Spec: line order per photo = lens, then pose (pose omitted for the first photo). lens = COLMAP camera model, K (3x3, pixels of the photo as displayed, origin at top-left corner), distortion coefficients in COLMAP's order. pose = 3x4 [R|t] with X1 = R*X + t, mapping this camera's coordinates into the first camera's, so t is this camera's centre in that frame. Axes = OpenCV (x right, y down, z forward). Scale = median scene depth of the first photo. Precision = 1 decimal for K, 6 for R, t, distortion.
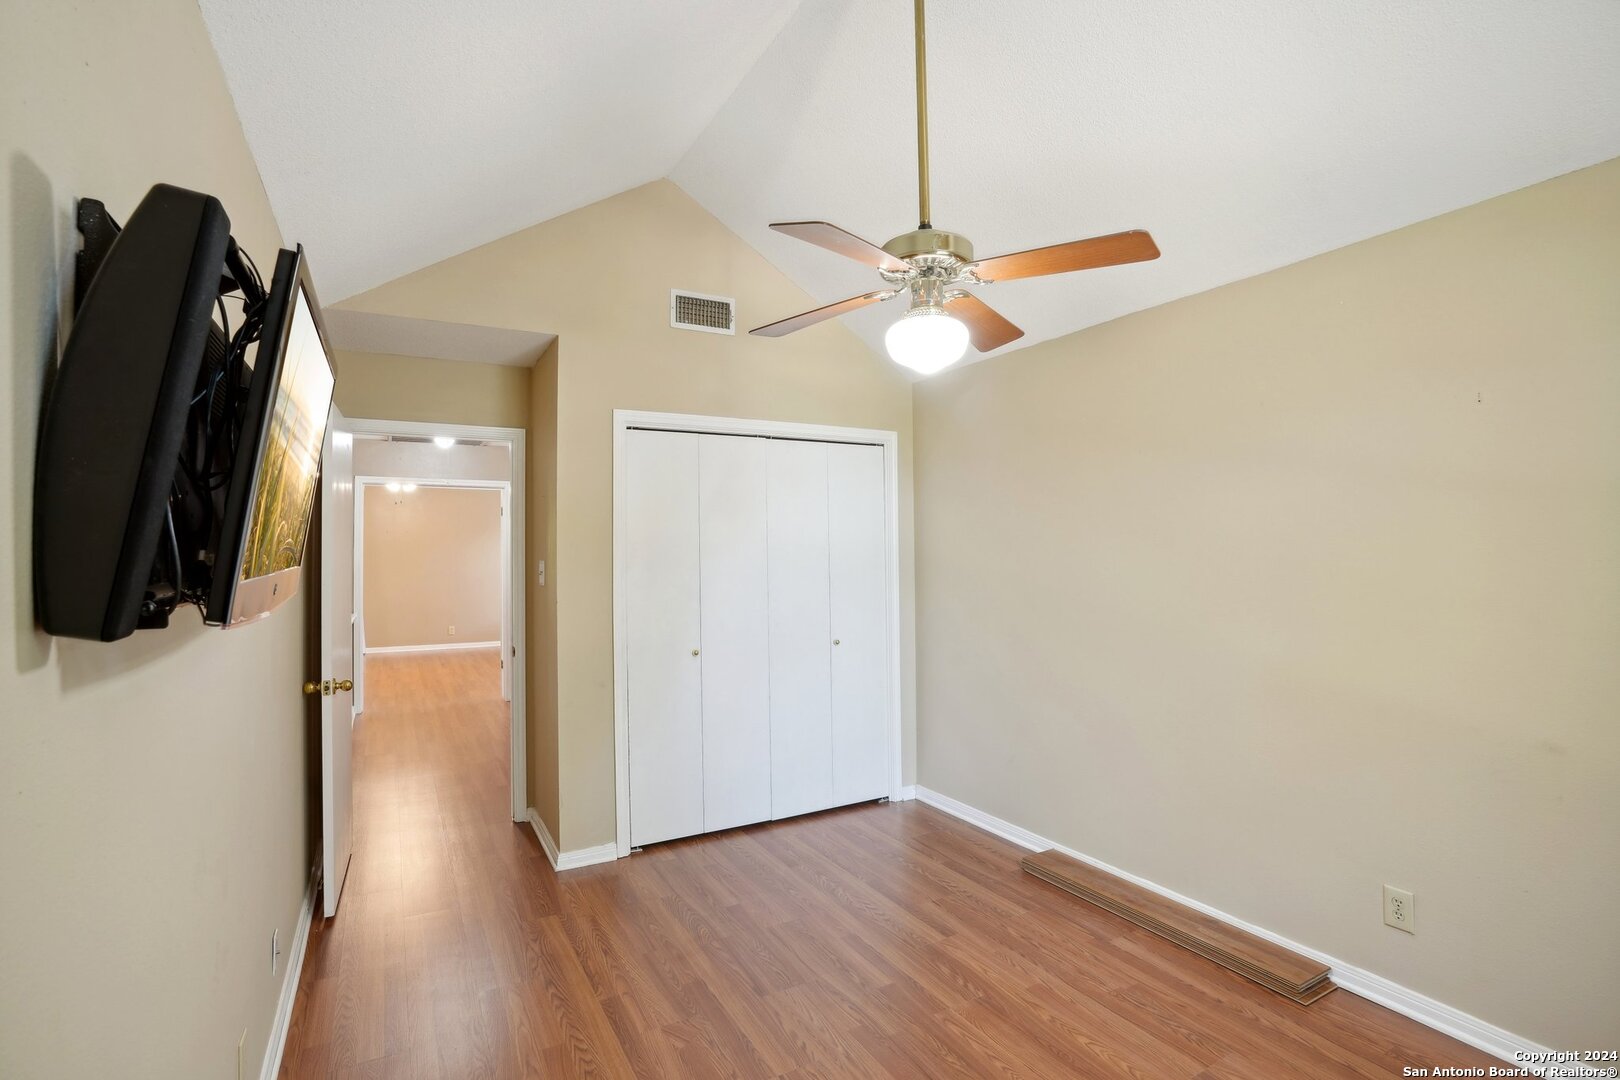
lens RADIAL K [[770.2, 0, 812.2], [0, 770.2, 525.8], [0, 0, 1]] dist [-0.069850, 0.029824]
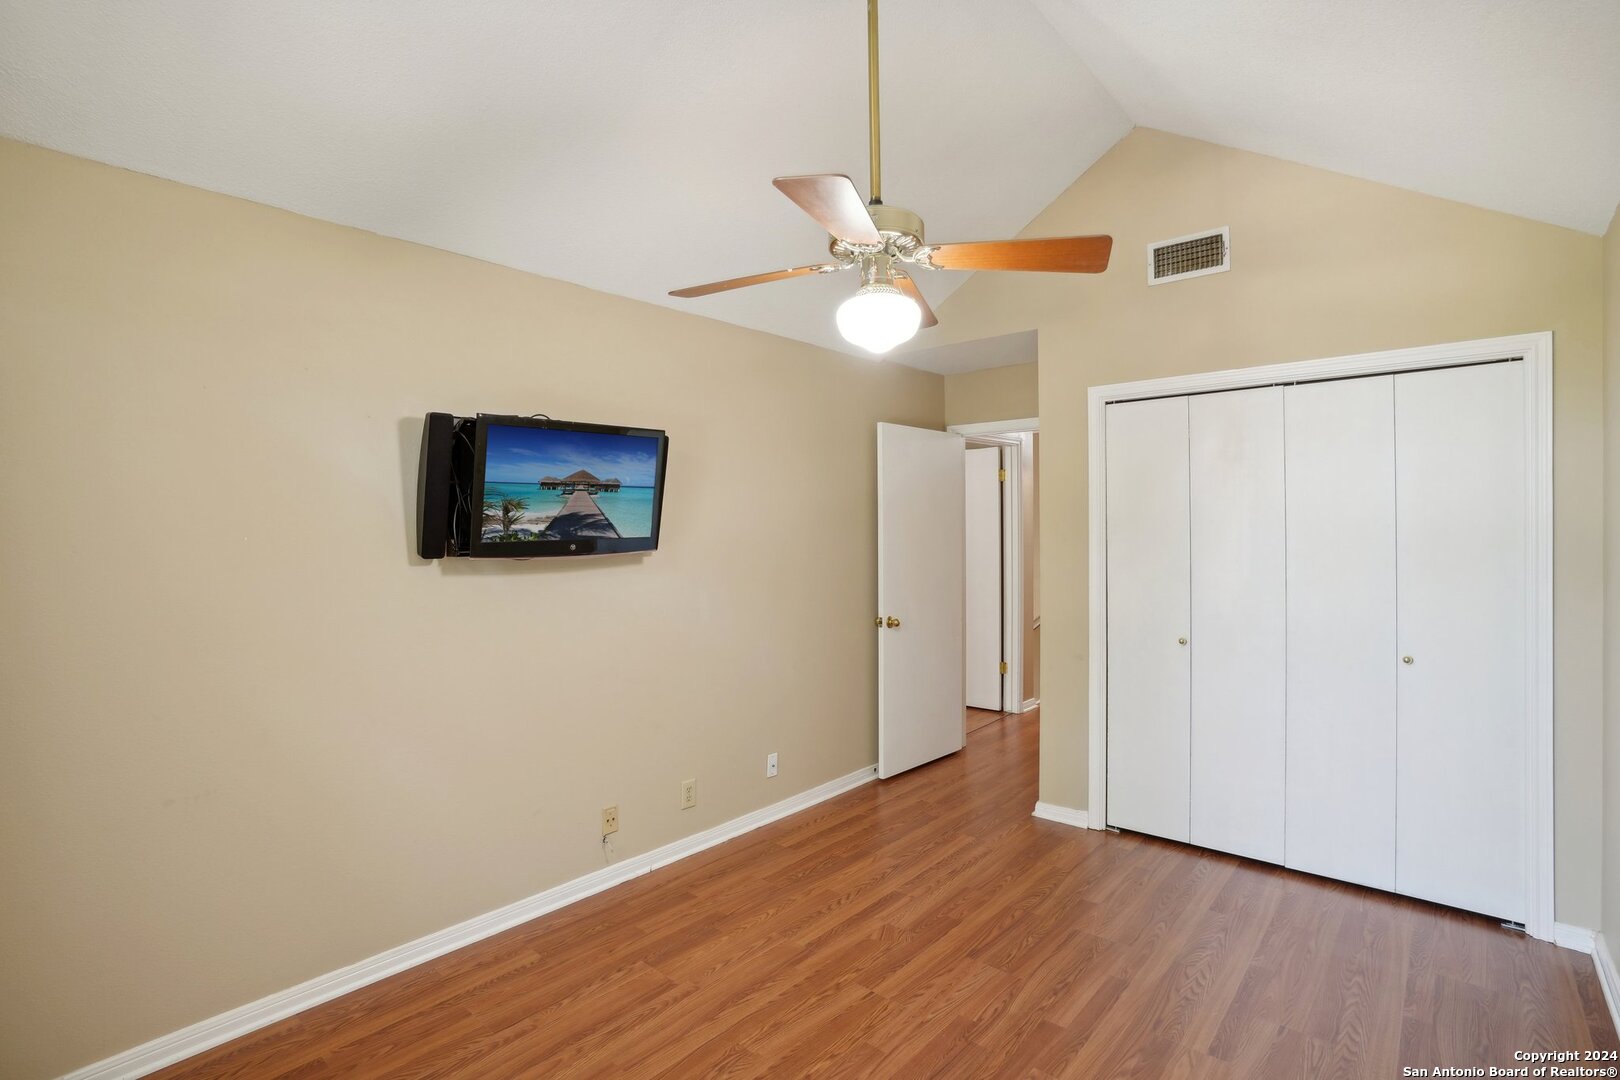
lens RADIAL K [[770.2, 0, 812.2], [0, 770.2, 525.8], [0, 0, 1]] dist [-0.069850, 0.029824]
pose [[0.324819, 0.003668, -0.945769, 0.575978], [0.031957, 0.999379, 0.014851, 0.003473], [0.945236, -0.035047, 0.324500, 0.323768]]
